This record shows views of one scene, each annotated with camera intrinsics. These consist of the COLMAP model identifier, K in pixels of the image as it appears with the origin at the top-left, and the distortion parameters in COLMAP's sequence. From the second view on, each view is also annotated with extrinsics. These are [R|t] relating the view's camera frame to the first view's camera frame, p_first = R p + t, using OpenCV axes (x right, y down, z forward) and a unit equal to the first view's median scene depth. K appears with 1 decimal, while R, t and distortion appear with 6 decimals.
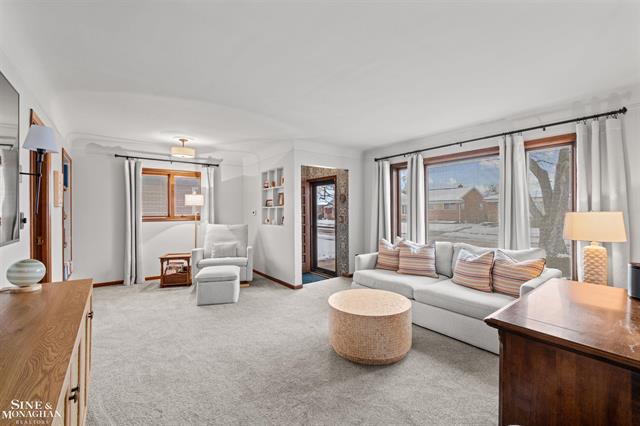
lens RADIAL K [[277.3, 0, 318.2], [0, 277.3, 213.8], [0, 0, 1]] dist [0.001006, 0.000599]
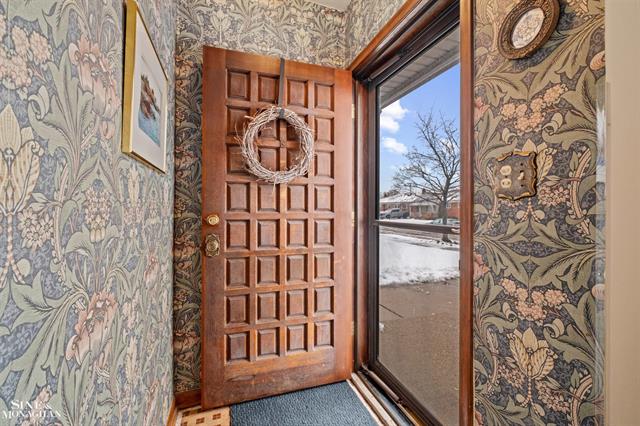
lens RADIAL K [[277.3, 0, 319.8], [0, 277.3, 212.6], [0, 0, 1]] dist [0.001006, 0.000599]
pose [[0.957629, 0.001402, -0.288003, 0.024457], [-0.002001, 0.999996, -0.001785, 0.039703], [0.287999, 0.002286, 0.957628, 0.822510]]
